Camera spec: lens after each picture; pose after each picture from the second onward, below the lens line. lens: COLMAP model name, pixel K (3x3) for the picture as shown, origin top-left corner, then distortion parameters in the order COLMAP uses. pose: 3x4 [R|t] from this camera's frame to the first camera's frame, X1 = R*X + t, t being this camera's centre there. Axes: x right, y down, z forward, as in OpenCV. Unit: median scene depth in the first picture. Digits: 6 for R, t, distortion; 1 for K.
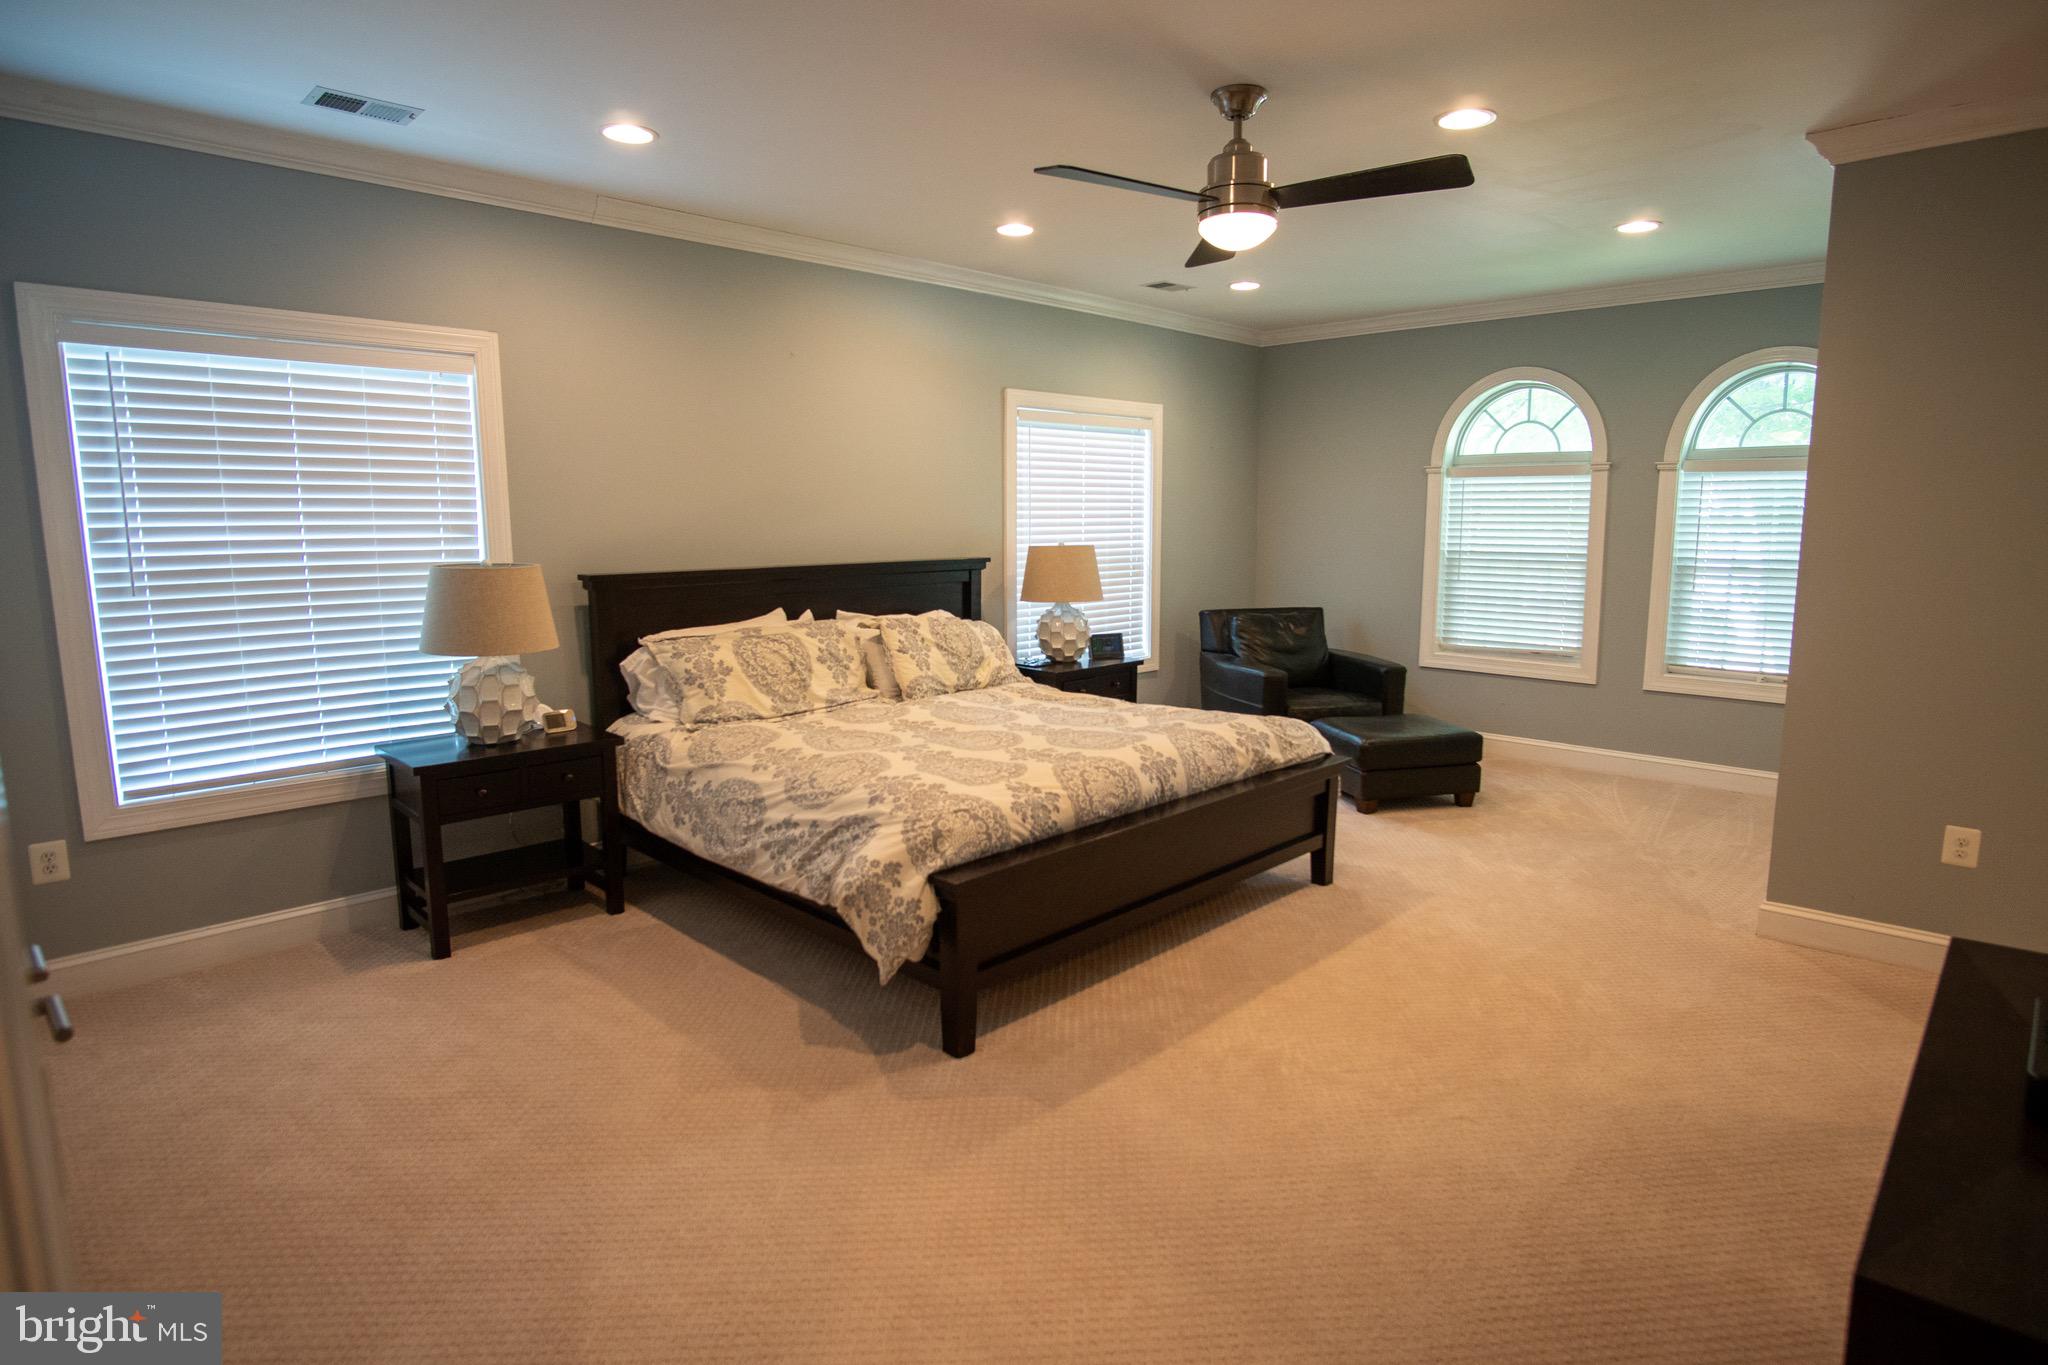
lens RADIAL K [[1103.2, 0, 1041.5], [0, 1103.2, 674.8], [0, 0, 1]] dist [-0.033188, 0.006934]
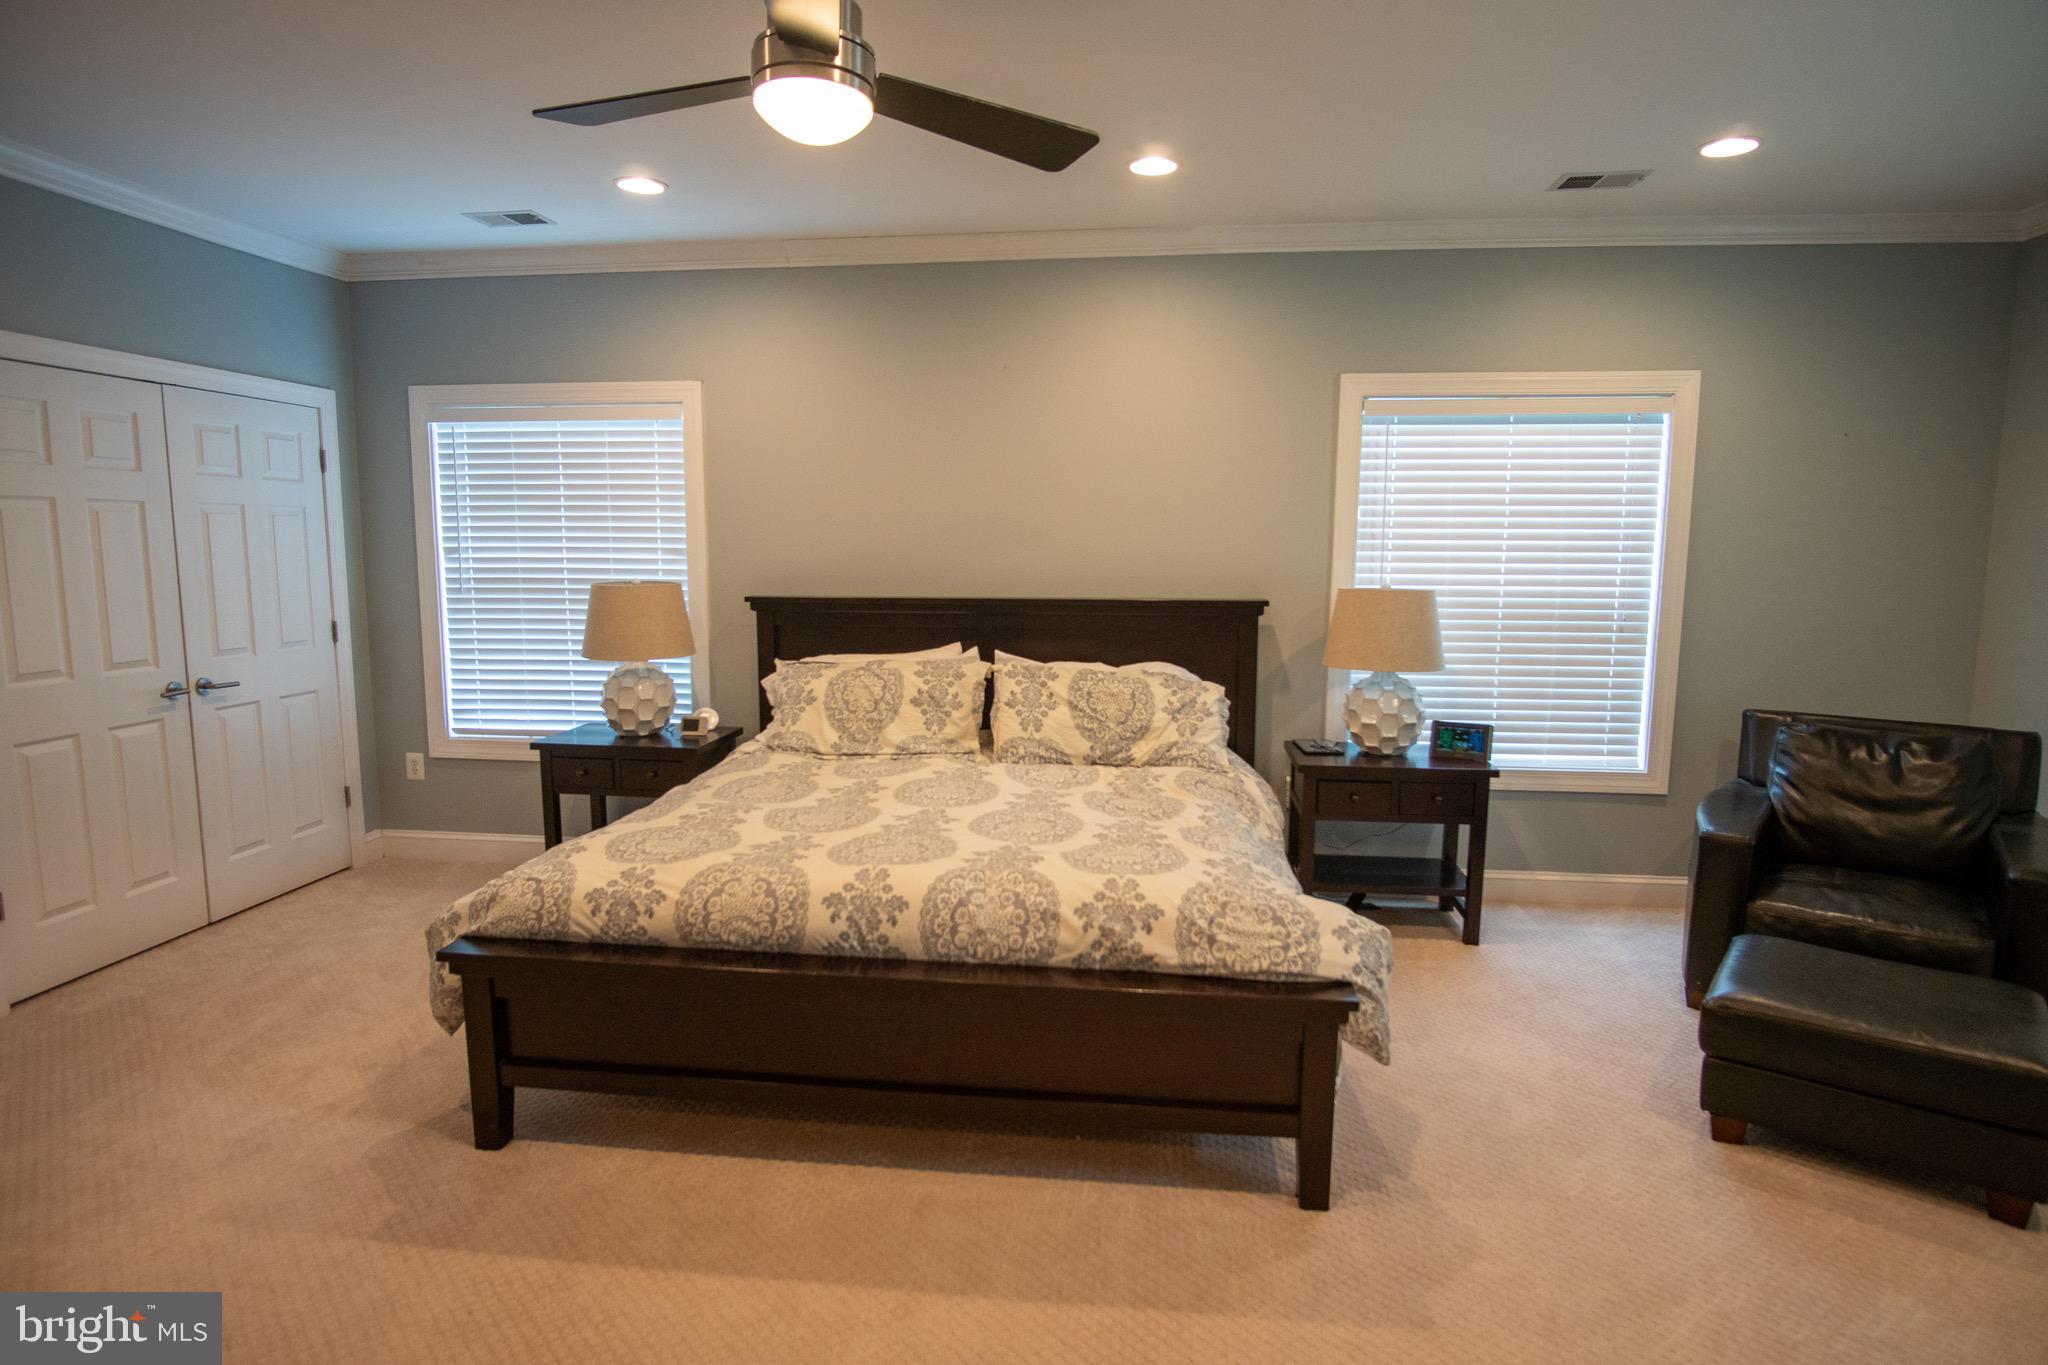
lens RADIAL K [[1103.2, 0, 1026.0], [0, 1103.2, 677.2], [0, 0, 1]] dist [-0.033188, 0.006934]
pose [[0.609856, 0.105234, -0.785495, 0.639021], [-0.119236, 0.992046, 0.040331, -0.091841], [0.783491, 0.069063, 0.617553, 0.573685]]
